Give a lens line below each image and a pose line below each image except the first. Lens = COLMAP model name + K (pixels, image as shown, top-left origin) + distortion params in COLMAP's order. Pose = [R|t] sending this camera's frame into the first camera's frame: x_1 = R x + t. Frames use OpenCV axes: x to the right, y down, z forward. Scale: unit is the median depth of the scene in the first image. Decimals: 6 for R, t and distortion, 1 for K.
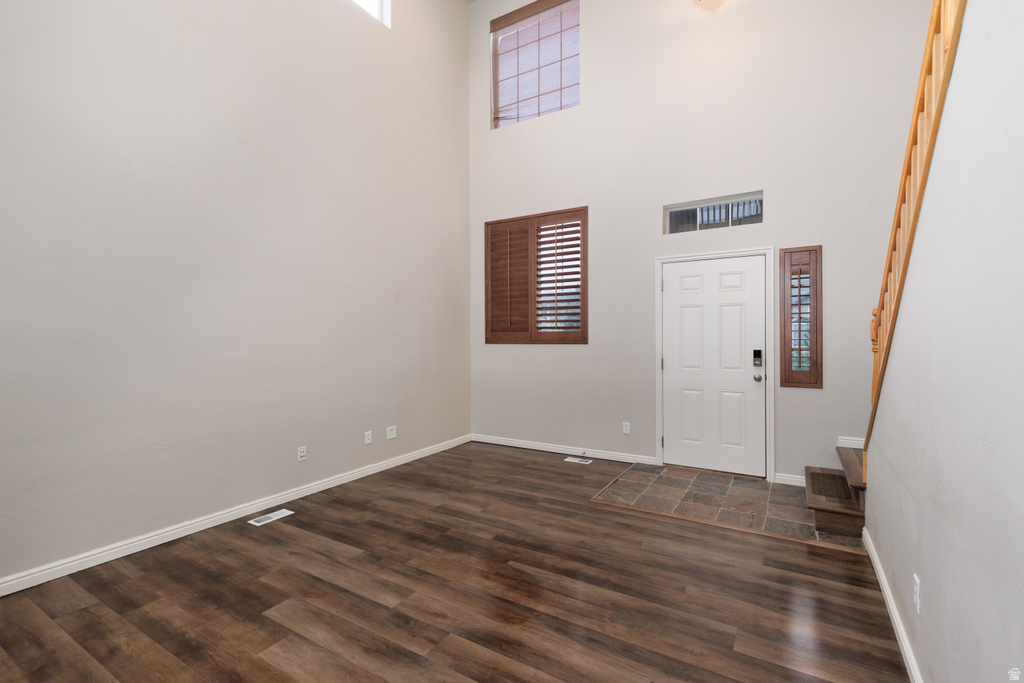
lens RADIAL K [[456.9, 0, 516.0], [0, 456.9, 339.1], [0, 0, 1]] dist [0.008243, -0.001428]
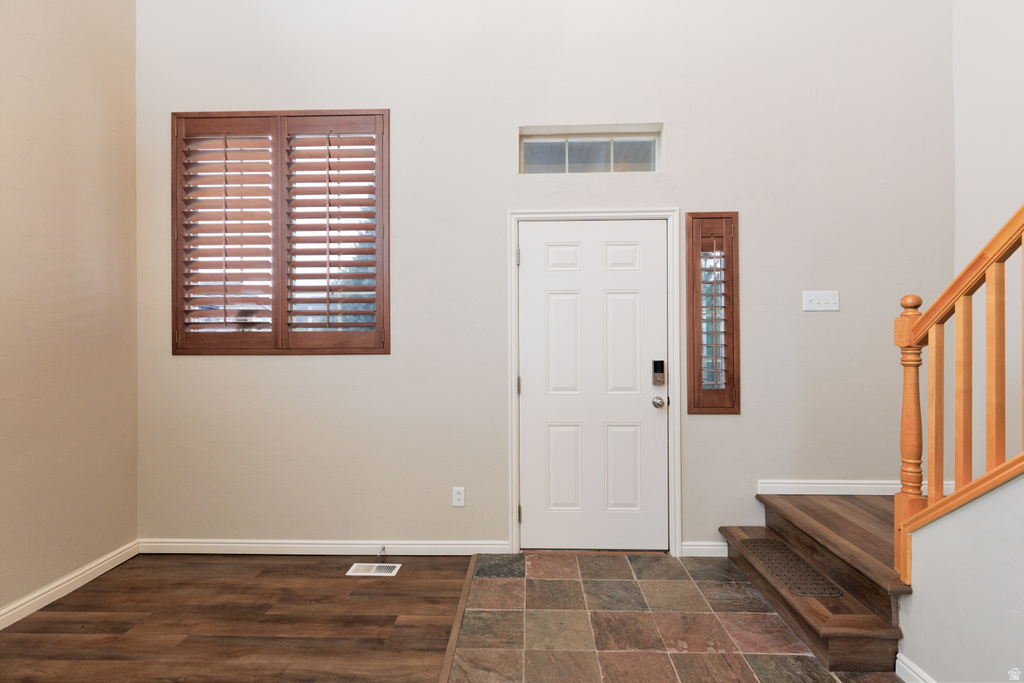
lens RADIAL K [[486.3, 0, 514.4], [0, 486.3, 337.2], [0, 0, 1]] dist [-0.000354, -0.001234]
pose [[0.871837, 0.000850, 0.489795, -0.002596], [0.003510, 0.999962, -0.007983, -0.006118], [-0.489783, 0.008679, 0.871801, 0.543204]]
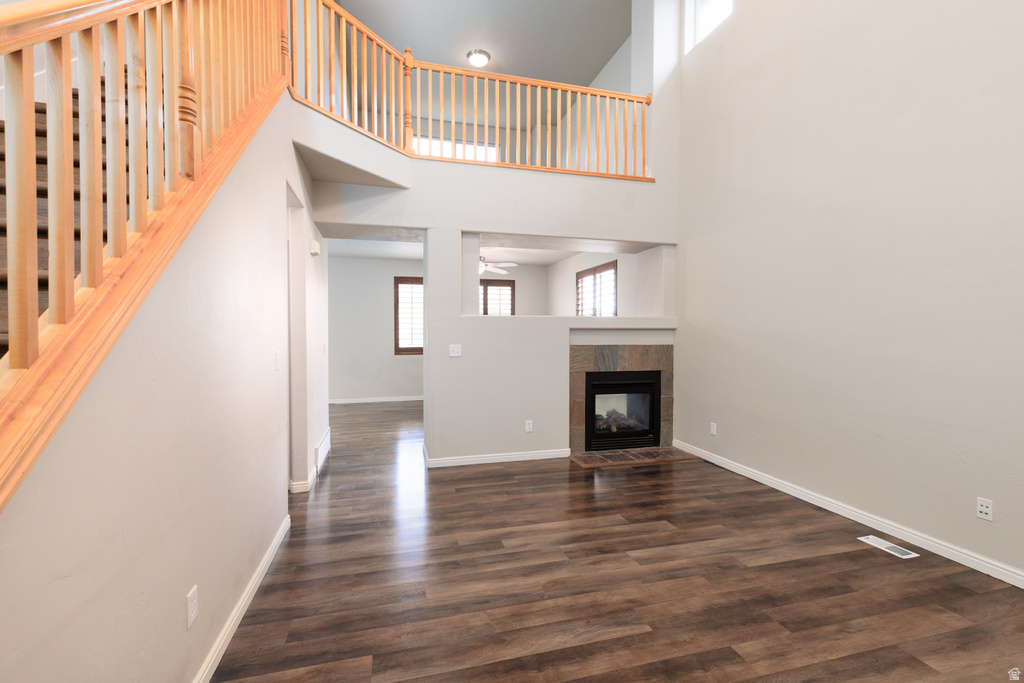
lens RADIAL K [[456.9, 0, 517.2], [0, 456.9, 341.0], [0, 0, 1]] dist [0.008243, -0.001428]
pose [[-0.683667, 0.017606, -0.729582, 0.505967], [-0.001590, 0.999671, 0.025614, -0.012477], [0.729793, 0.018671, -0.683413, 0.987289]]
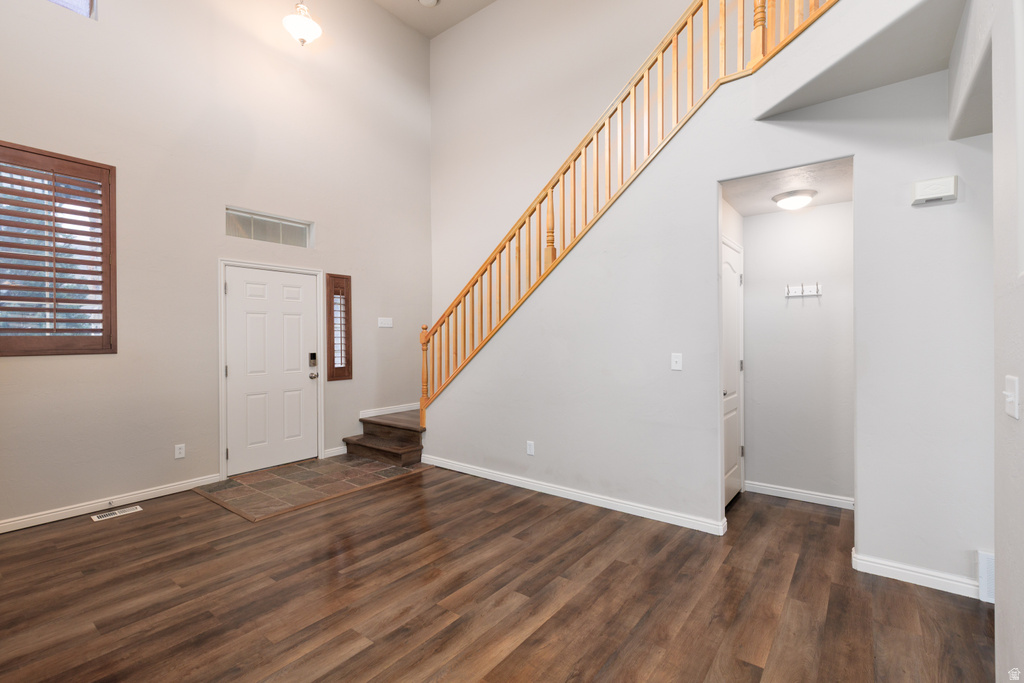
lens RADIAL K [[456.9, 0, 516.5], [0, 456.9, 340.6], [0, 0, 1]] dist [0.008243, -0.001428]
pose [[0.107913, -0.002242, 0.994158, -0.690835], [0.010897, 0.999940, 0.001072, -0.004913], [-0.994101, 0.010717, 0.107931, 0.373042]]
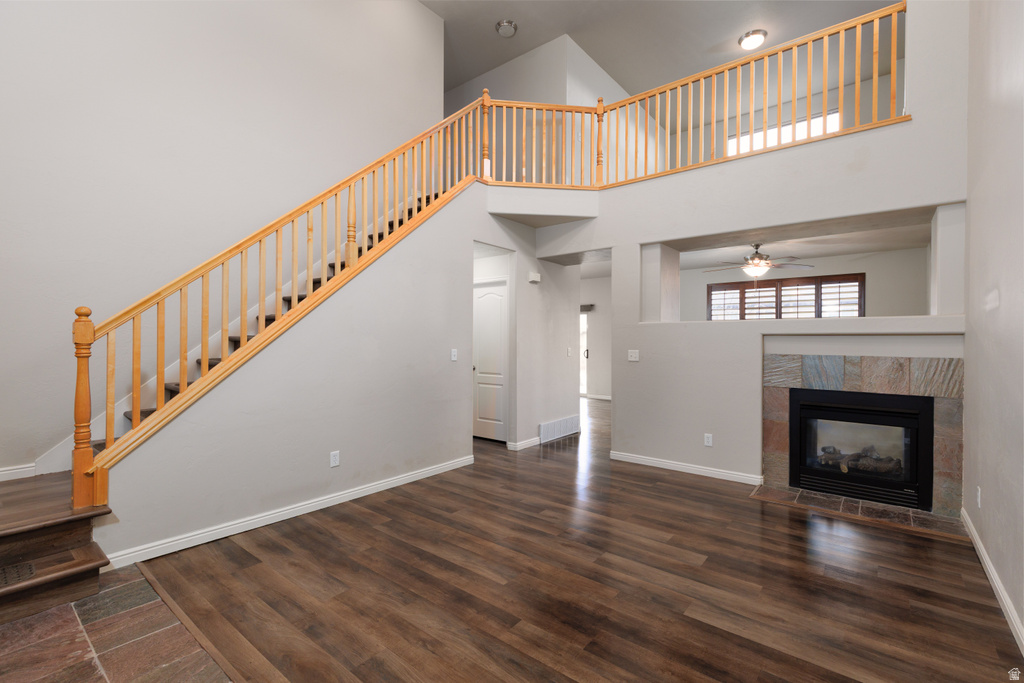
lens RADIAL K [[456.9, 0, 516.5], [0, 456.9, 341.7], [0, 0, 1]] dist [0.008243, -0.001428]
pose [[-0.991941, -0.000508, 0.126698, -0.111937], [0.000558, 0.999965, 0.008378, -0.006689], [-0.126698, 0.008381, -0.991906, 1.391112]]
